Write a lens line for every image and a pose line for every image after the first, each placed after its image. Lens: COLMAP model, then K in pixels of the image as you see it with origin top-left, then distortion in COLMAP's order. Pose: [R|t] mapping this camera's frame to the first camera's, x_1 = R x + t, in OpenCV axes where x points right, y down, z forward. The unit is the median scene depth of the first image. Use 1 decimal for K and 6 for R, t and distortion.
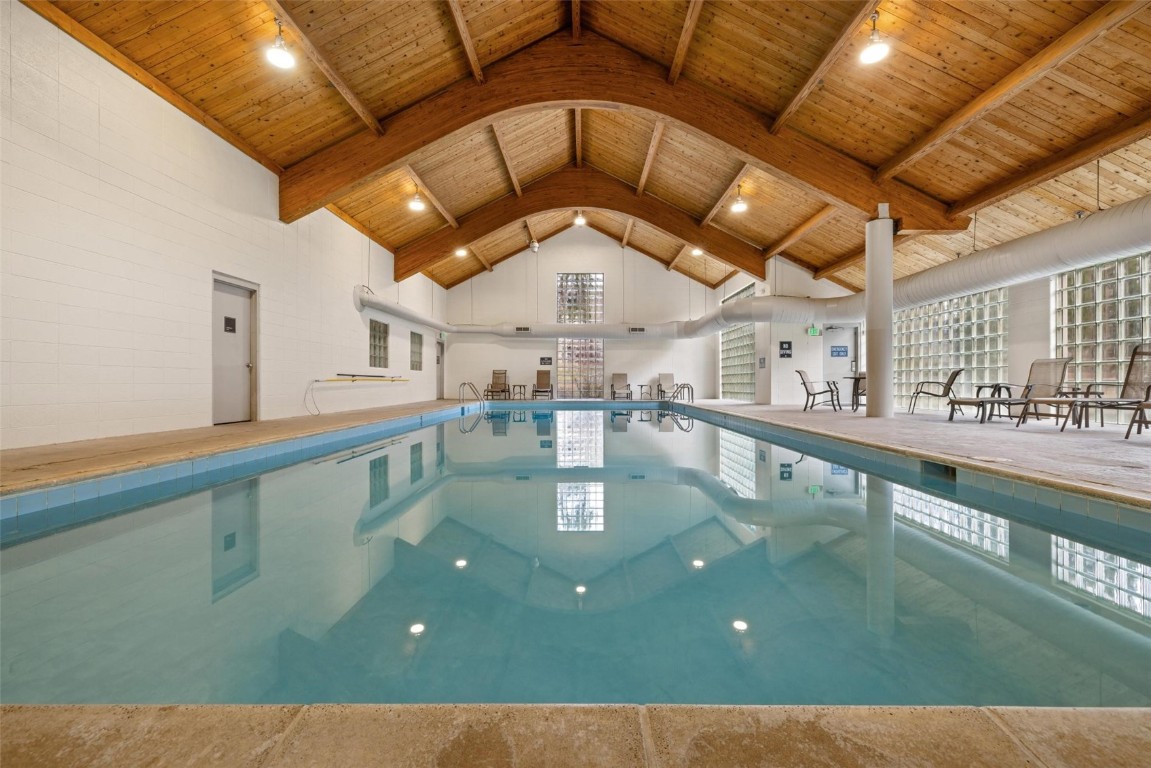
lens RADIAL K [[483.6, 0, 574.2], [0, 483.6, 383.8], [0, 0, 1]] dist [-0.000995, 0.000495]
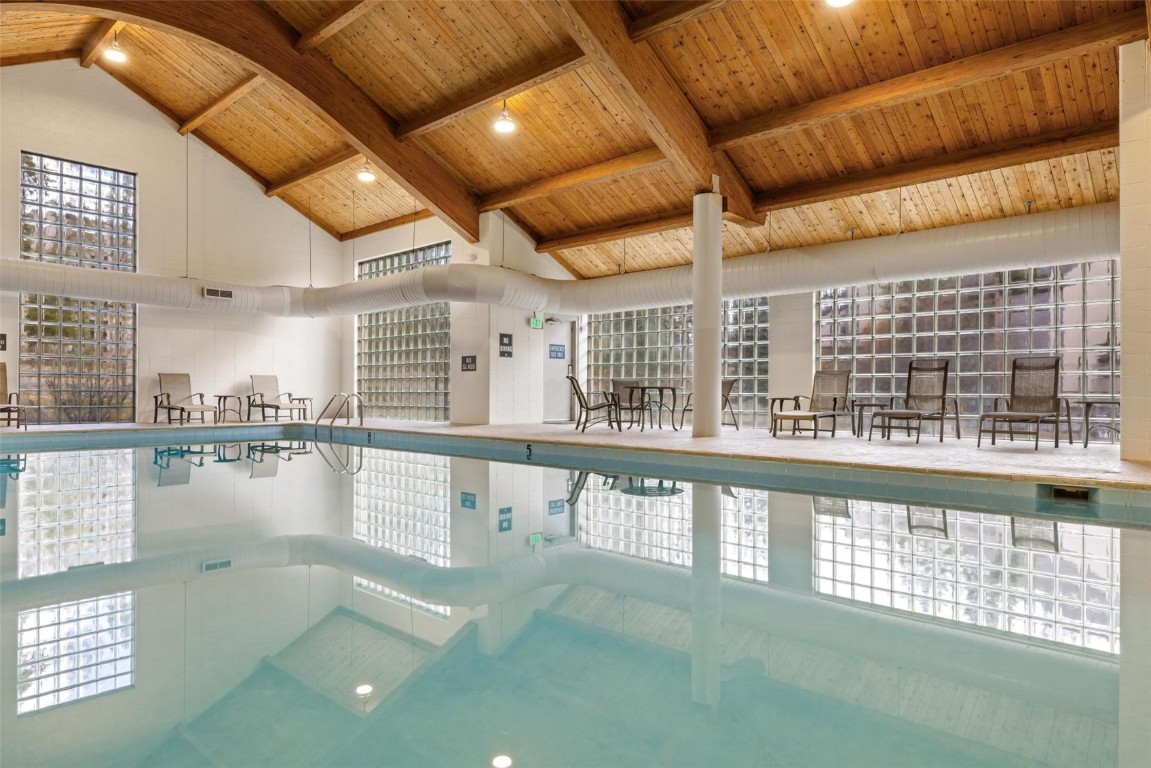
lens RADIAL K [[701.1, 0, 575.5], [0, 701.1, 388.1], [0, 0, 1]] dist [-0.012869, 0.002024]
pose [[0.664606, 0.008013, 0.747151, -0.254090], [-0.003188, 0.999964, -0.007889, -0.001317], [-0.747187, 0.002861, 0.664607, 0.248166]]
